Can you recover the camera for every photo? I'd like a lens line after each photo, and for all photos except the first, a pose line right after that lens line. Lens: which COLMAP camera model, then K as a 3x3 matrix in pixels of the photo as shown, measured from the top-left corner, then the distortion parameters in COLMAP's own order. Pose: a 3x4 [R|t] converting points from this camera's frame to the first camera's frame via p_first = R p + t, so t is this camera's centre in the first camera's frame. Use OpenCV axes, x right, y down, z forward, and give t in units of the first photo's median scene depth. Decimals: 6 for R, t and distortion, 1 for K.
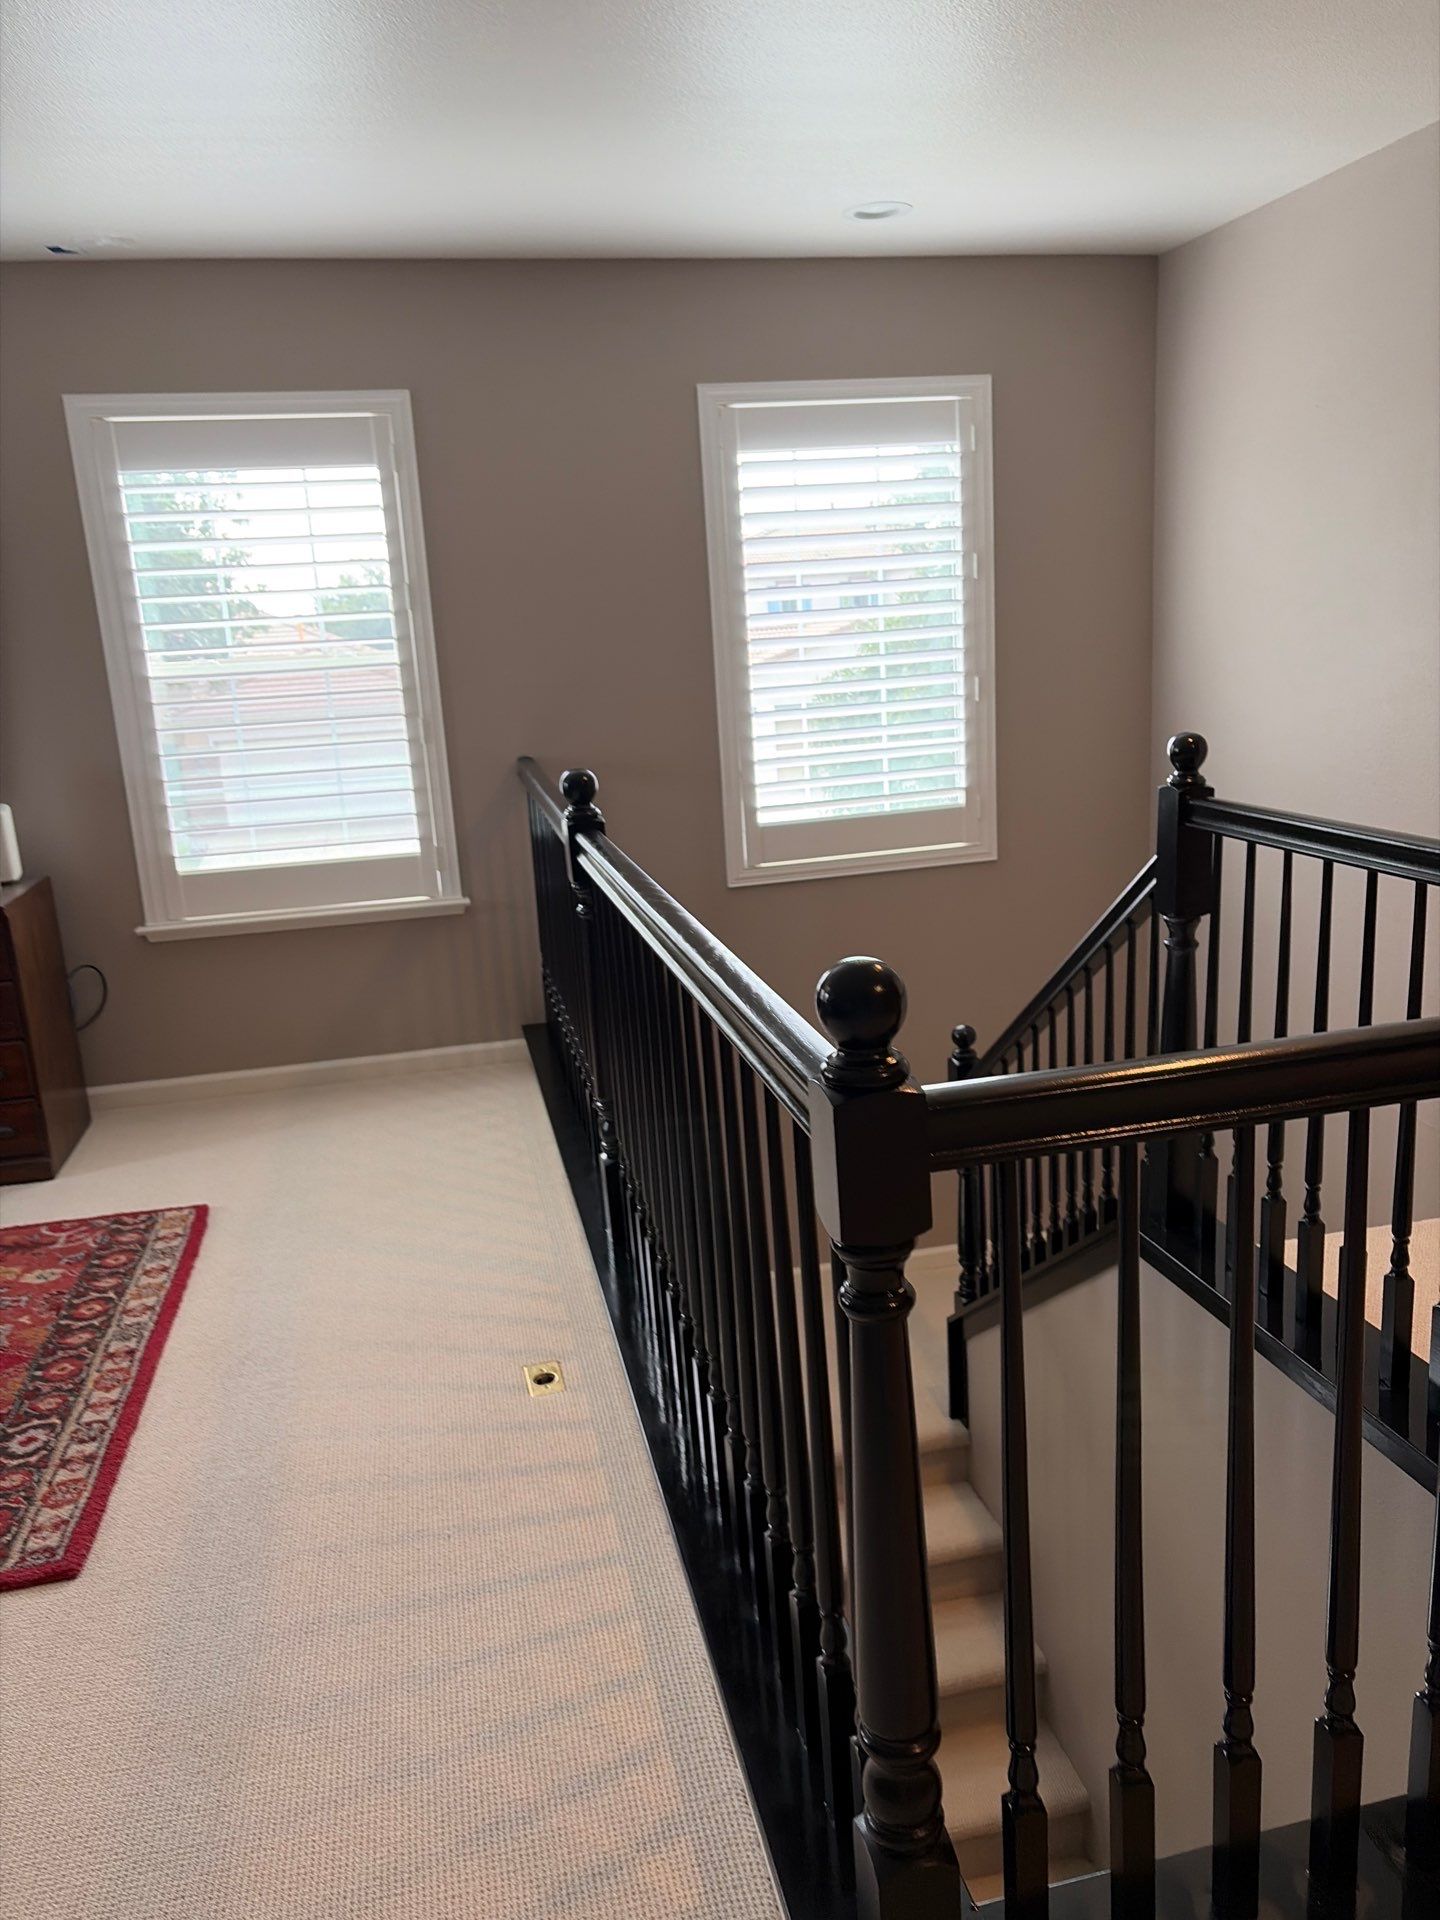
lens RADIAL K [[1449.3, 0, 713.2], [0, 1449.3, 979.5], [0, 0, 1]] dist [0.001156, 0.001475]
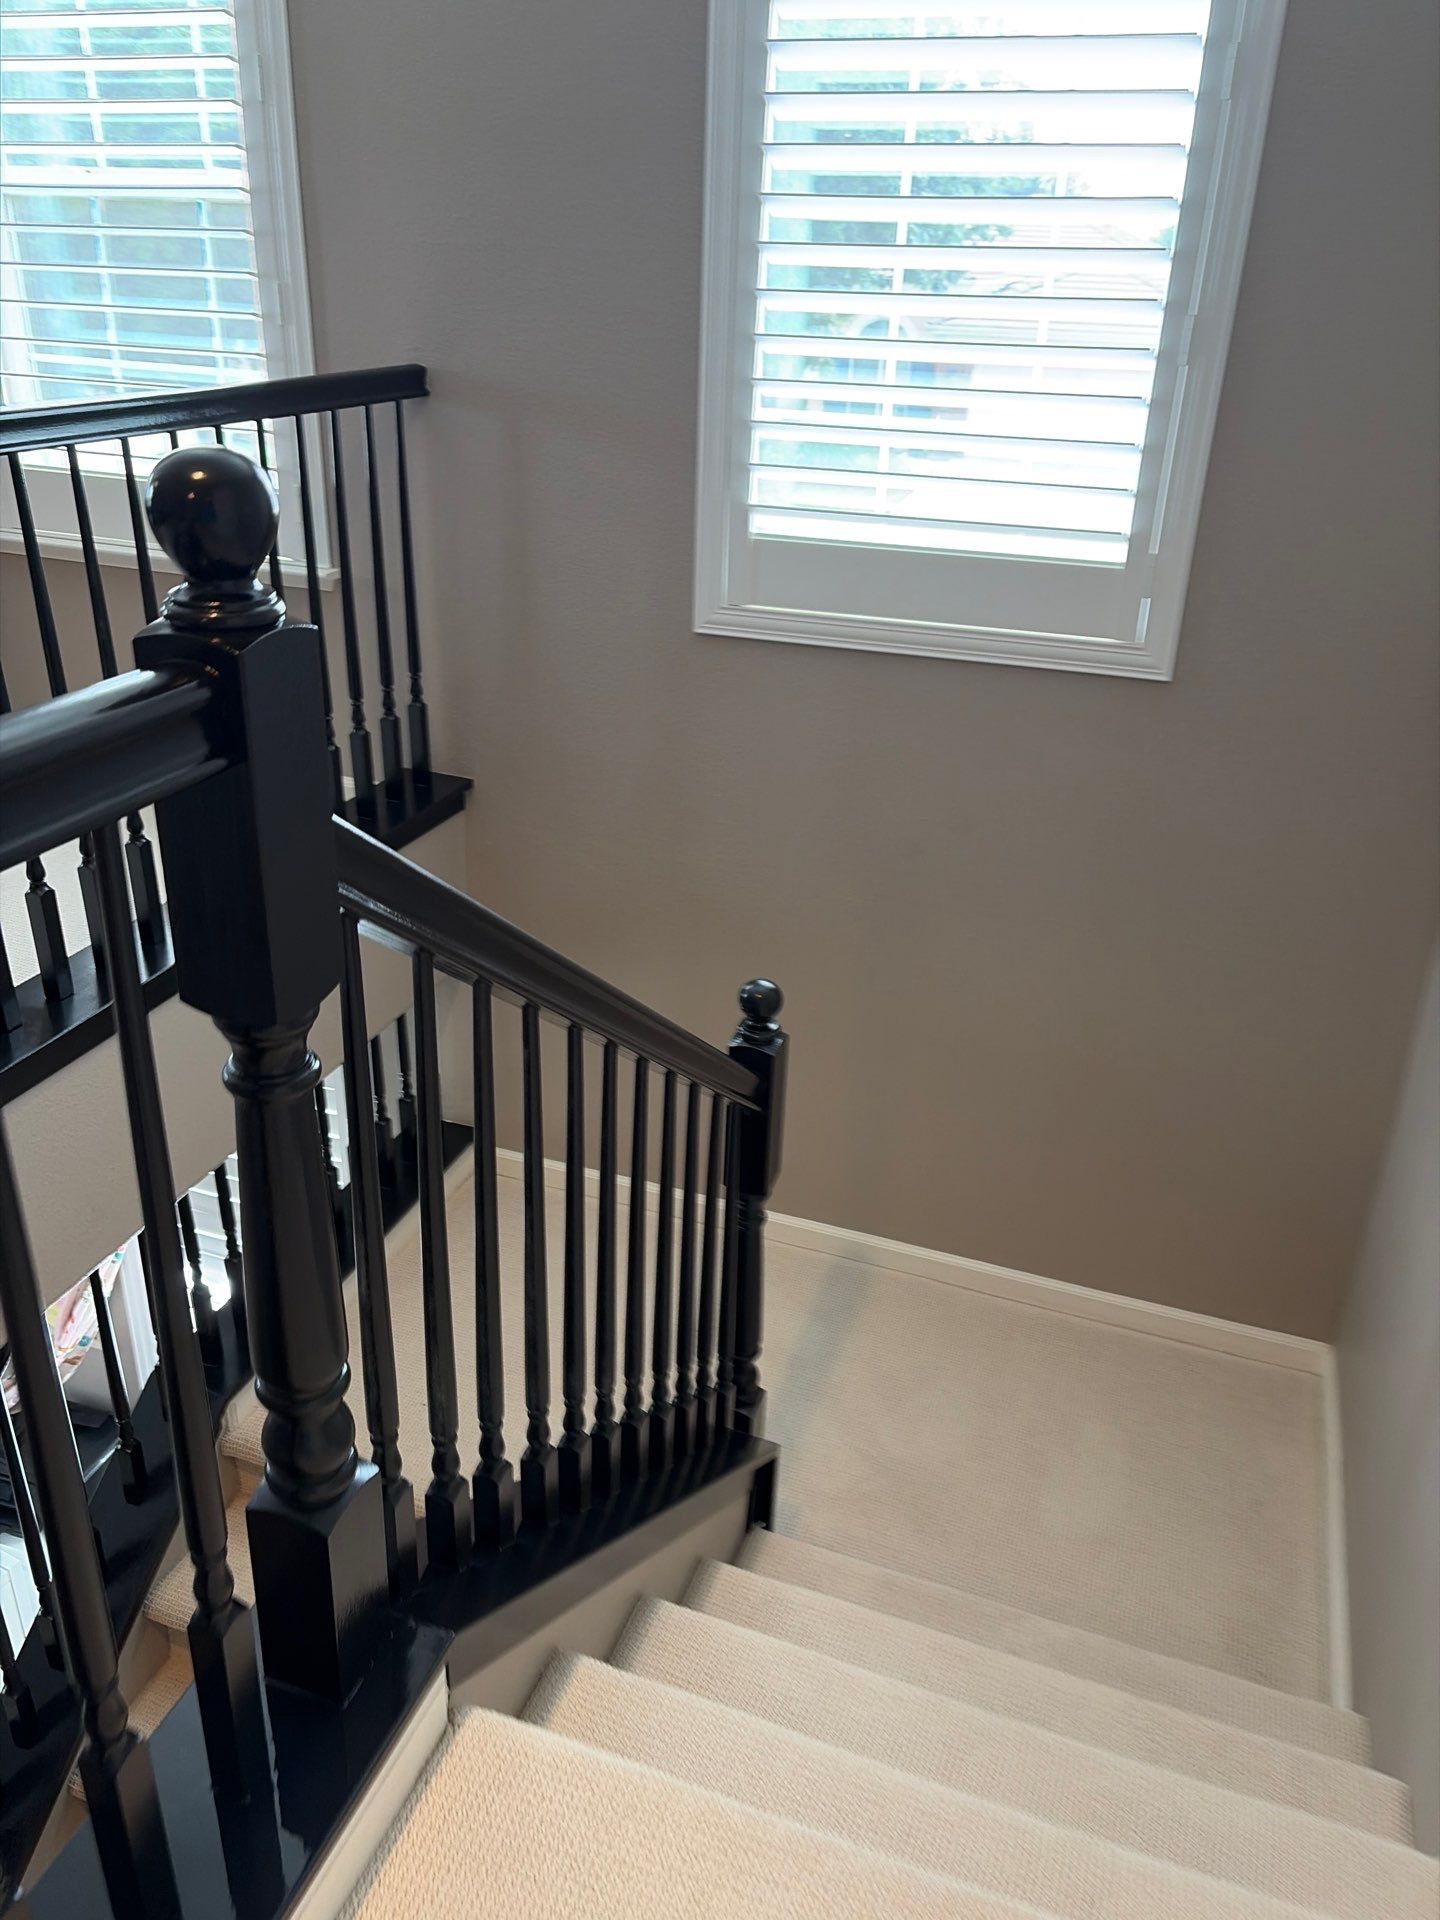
lens RADIAL K [[1449.3, 0, 712.1], [0, 1449.3, 948.9], [0, 0, 1]] dist [0.001156, 0.001475]
pose [[0.845875, 0.298754, -0.441861, 0.336453], [-0.197212, 0.944888, 0.261333, -0.100769], [0.495583, -0.133915, 0.858175, 0.466575]]
